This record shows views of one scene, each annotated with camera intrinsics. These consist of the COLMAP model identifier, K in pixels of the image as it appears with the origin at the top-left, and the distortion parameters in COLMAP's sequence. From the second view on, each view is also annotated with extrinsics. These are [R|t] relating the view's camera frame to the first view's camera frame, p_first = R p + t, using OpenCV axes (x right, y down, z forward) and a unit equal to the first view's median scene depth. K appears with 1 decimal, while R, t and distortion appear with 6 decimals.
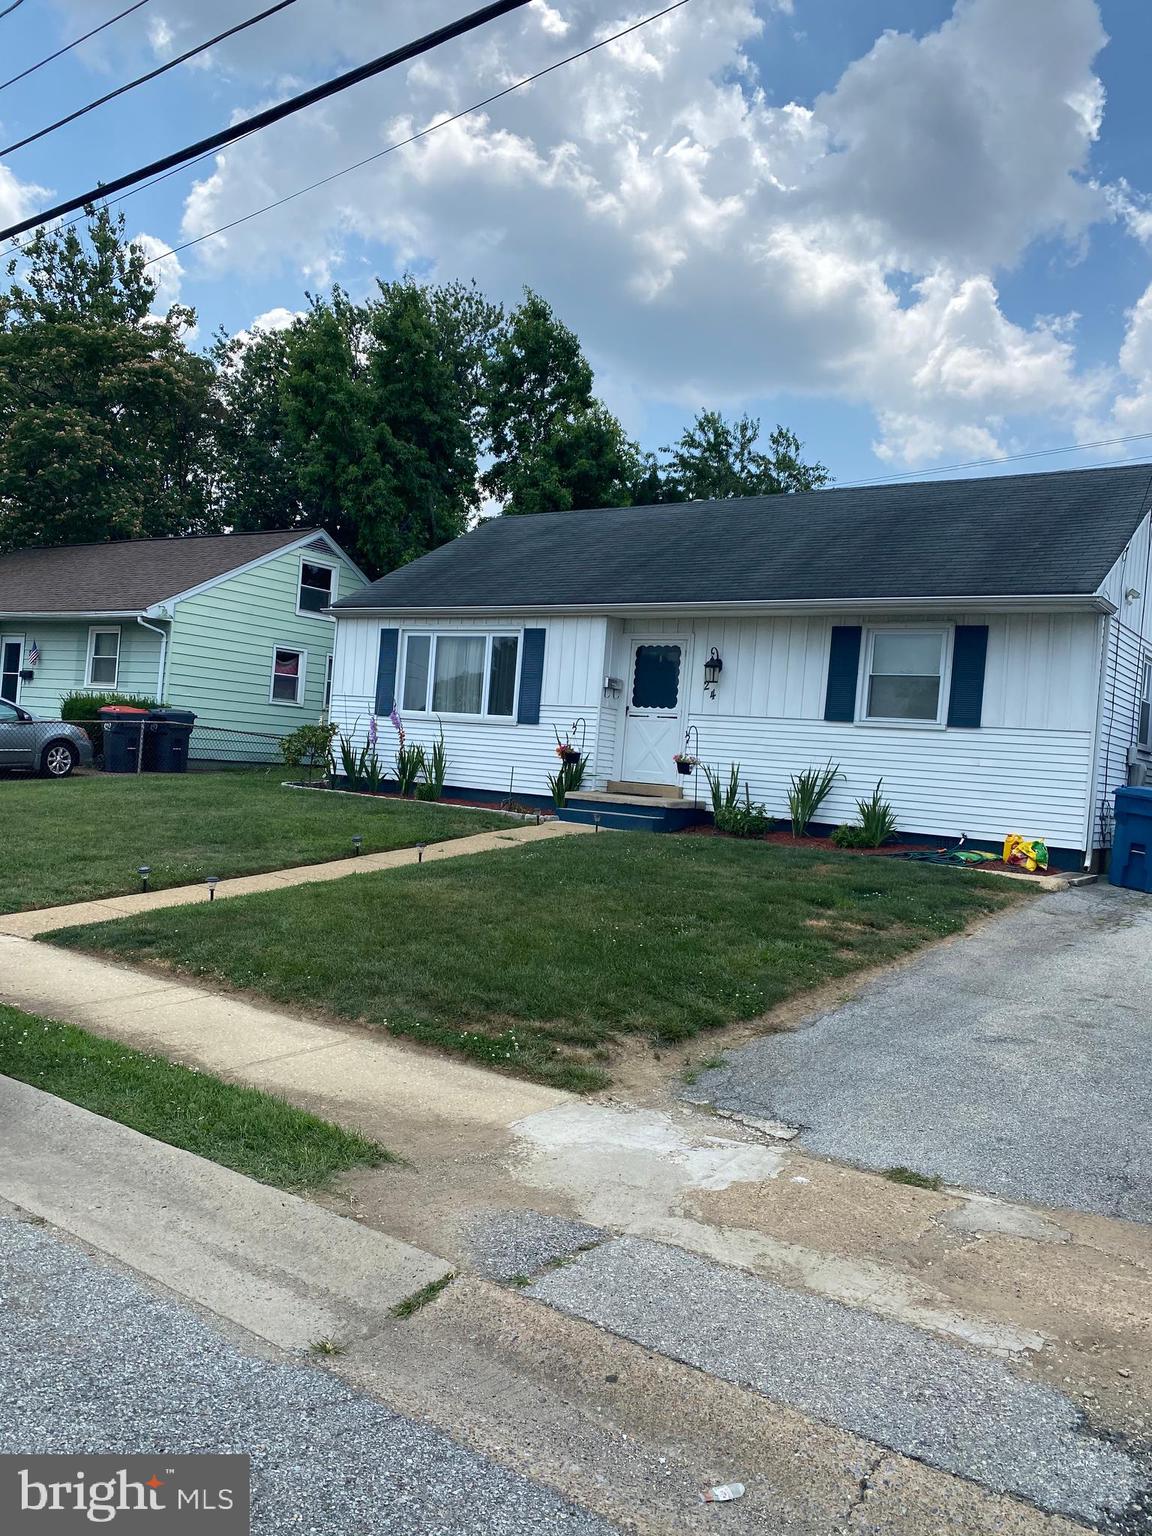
lens RADIAL K [[1178.2, 0, 574.4], [0, 1178.2, 762.8], [0, 0, 1]] dist [0.032684, -0.042045]
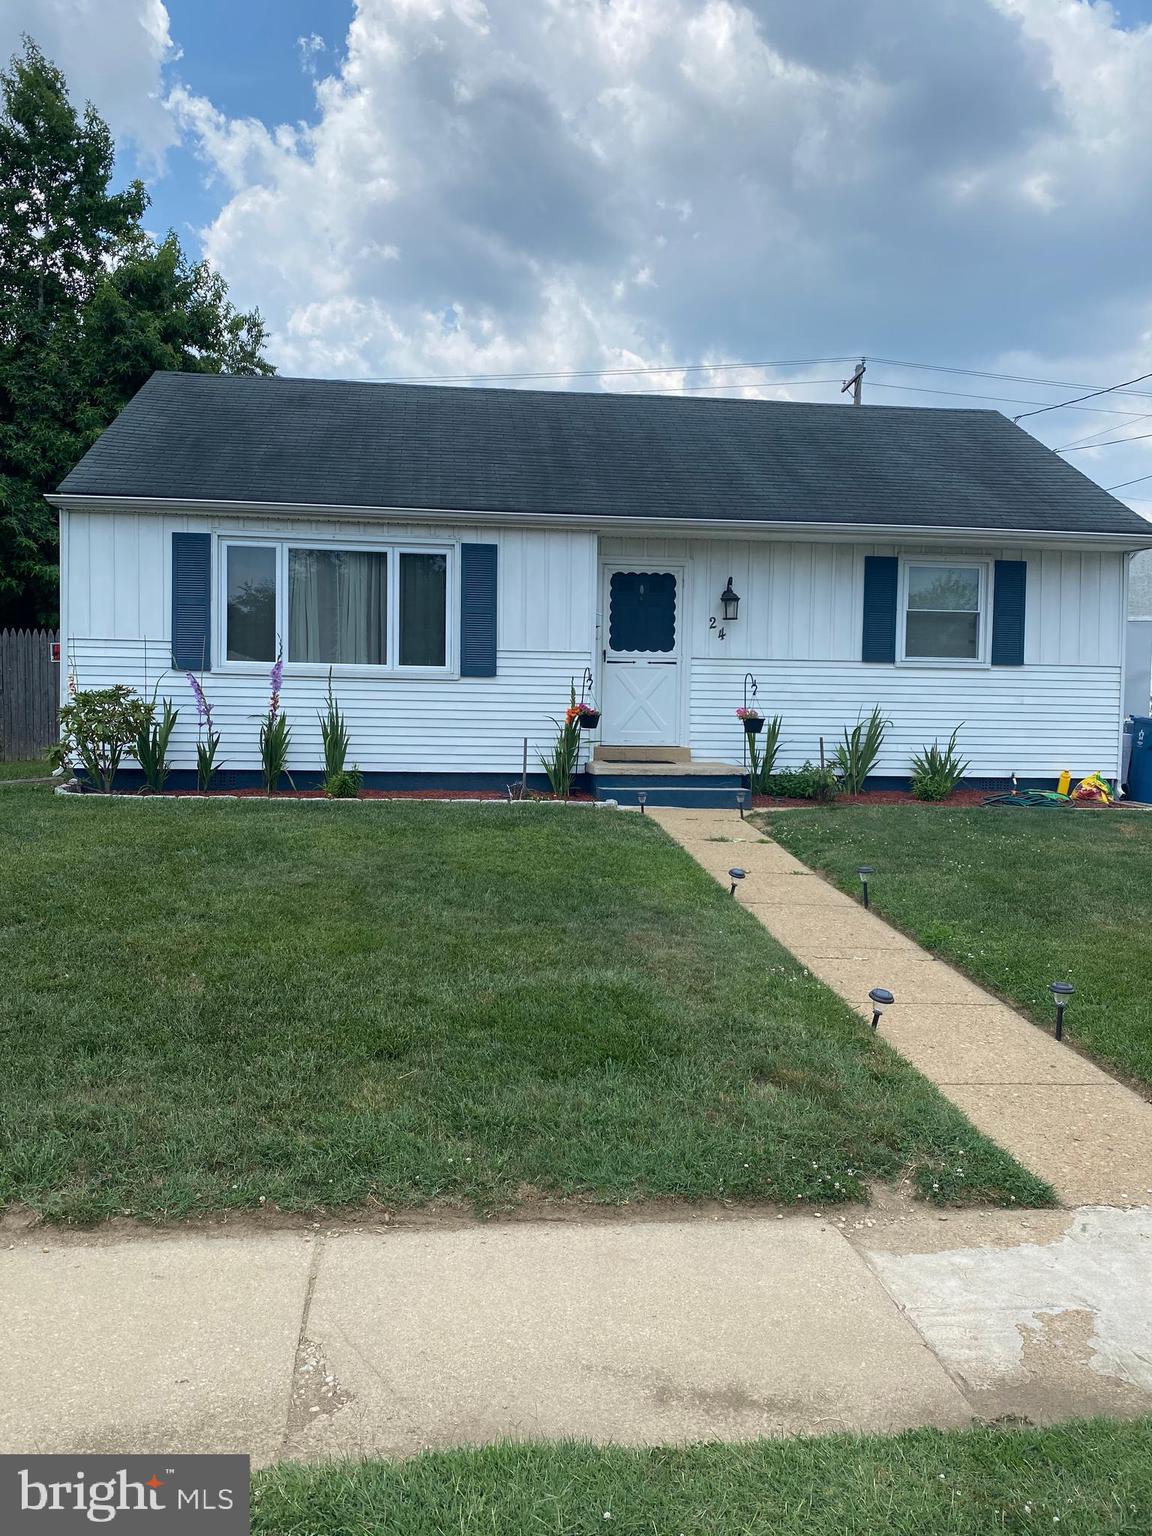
lens RADIAL K [[1178.2, 0, 576.4], [0, 1178.2, 775.1], [0, 0, 1]] dist [0.032684, -0.042045]
pose [[0.731578, -0.095947, 0.674972, -0.526309], [0.042664, 0.994550, 0.095133, -0.042114], [-0.680421, -0.040801, 0.731685, 0.456422]]
